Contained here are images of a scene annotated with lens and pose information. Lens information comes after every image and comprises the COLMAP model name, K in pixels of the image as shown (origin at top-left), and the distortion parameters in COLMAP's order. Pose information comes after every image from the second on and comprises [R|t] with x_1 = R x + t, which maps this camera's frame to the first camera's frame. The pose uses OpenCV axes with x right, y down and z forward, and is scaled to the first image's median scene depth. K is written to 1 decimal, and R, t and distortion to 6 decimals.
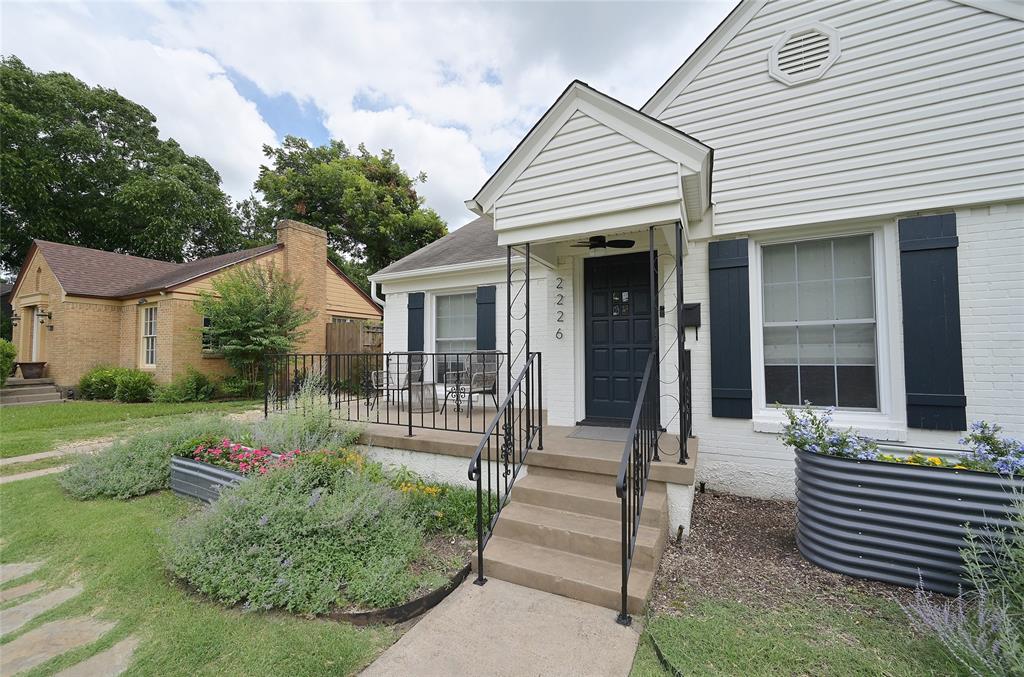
lens RADIAL K [[401.9, 0, 512.0], [0, 401.9, 338.5], [0, 0, 1]] dist [0.001505, 0.000740]
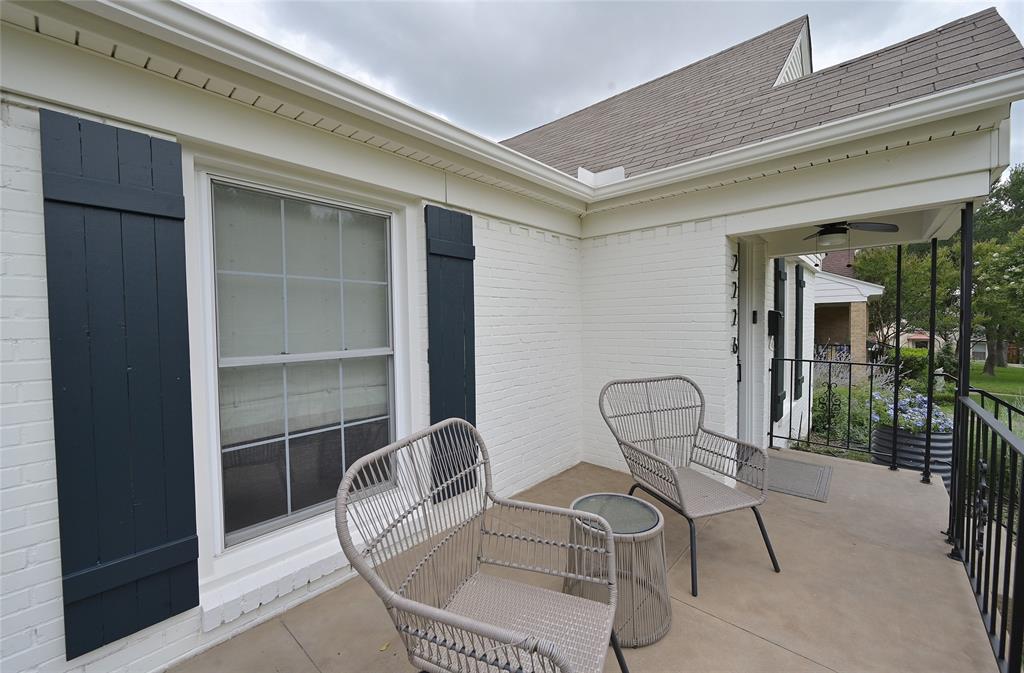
lens RADIAL K [[401.9, 0, 512.0], [0, 401.9, 336.5], [0, 0, 1]] dist [0.001505, 0.000740]
pose [[0.263572, -0.033230, 0.964067, 0.210713], [-0.018647, 0.999044, 0.039533, -0.064278], [-0.964459, -0.028397, 0.262701, 0.422156]]
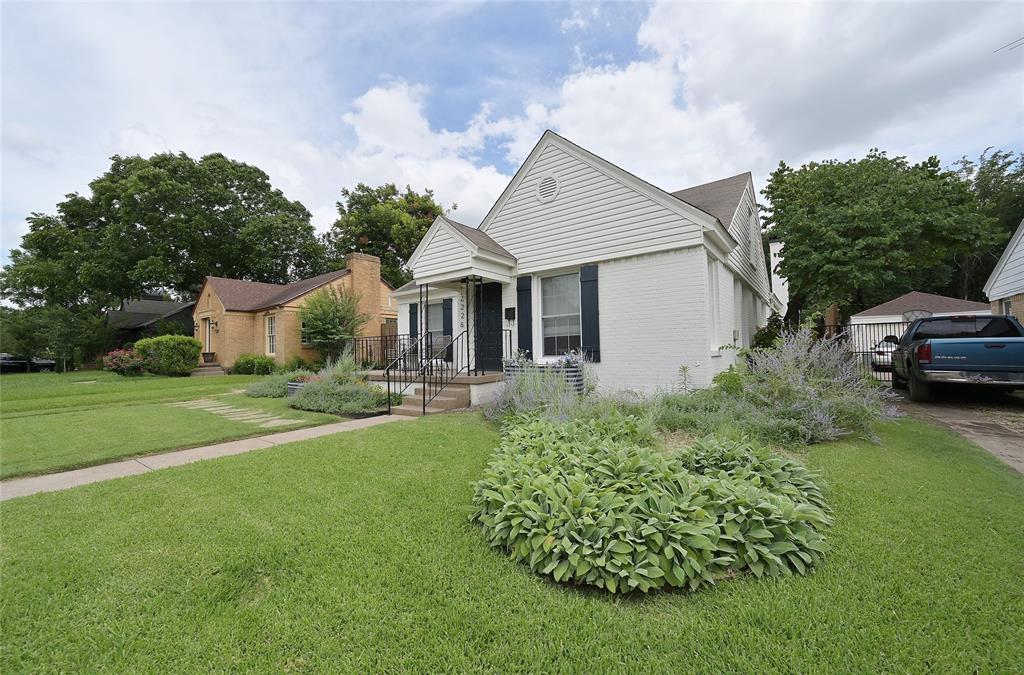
lens RADIAL K [[401.9, 0, 512.0], [0, 401.9, 337.5], [0, 0, 1]] dist [0.001505, 0.000740]
pose [[0.983575, -0.021350, -0.179231, 0.611413], [0.021914, 0.999759, 0.001171, 0.046573], [0.179163, -0.005080, 0.983806, -0.754107]]
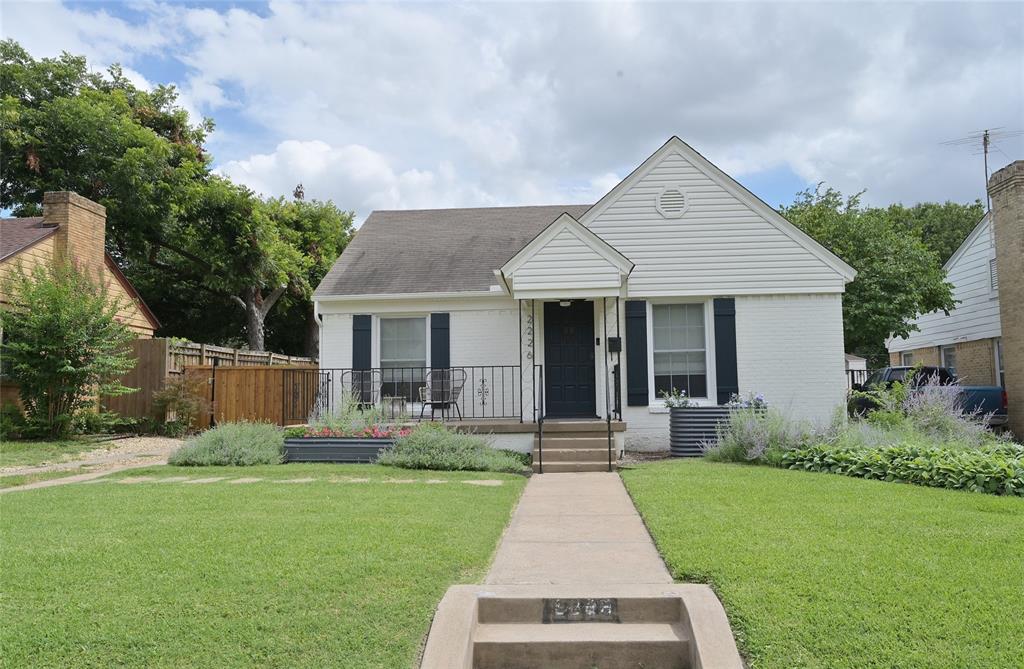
lens RADIAL K [[765.4, 0, 512.0], [0, 765.4, 334.5], [0, 0, 1]] dist [0.045194, -0.161491]
pose [[0.920552, 0.026992, 0.389687, -0.862589], [-0.006253, 0.998500, -0.054391, 0.054218], [-0.390571, 0.047633, 0.919340, -1.266914]]
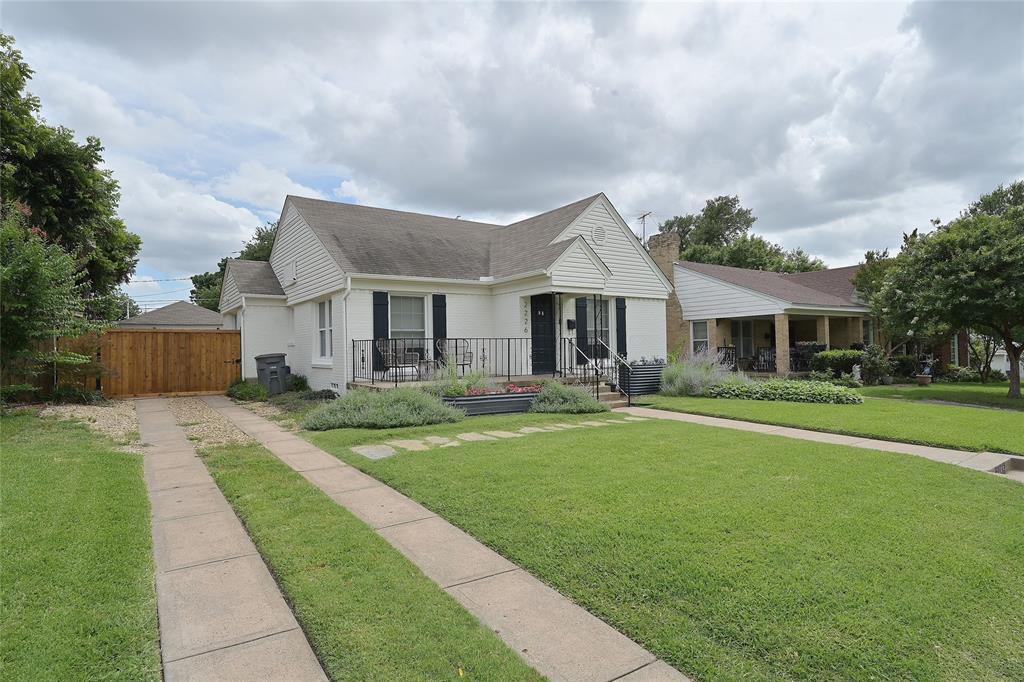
lens RADIAL K [[539.9, 0, 512.0], [0, 539.9, 341.0], [0, 0, 1]] dist [-0.000149, 0.000018]
pose [[0.468930, 0.008351, 0.883196, -1.997691], [-0.018675, 0.999825, 0.000462, 0.037639], [-0.883038, -0.016710, 0.469004, -0.175206]]
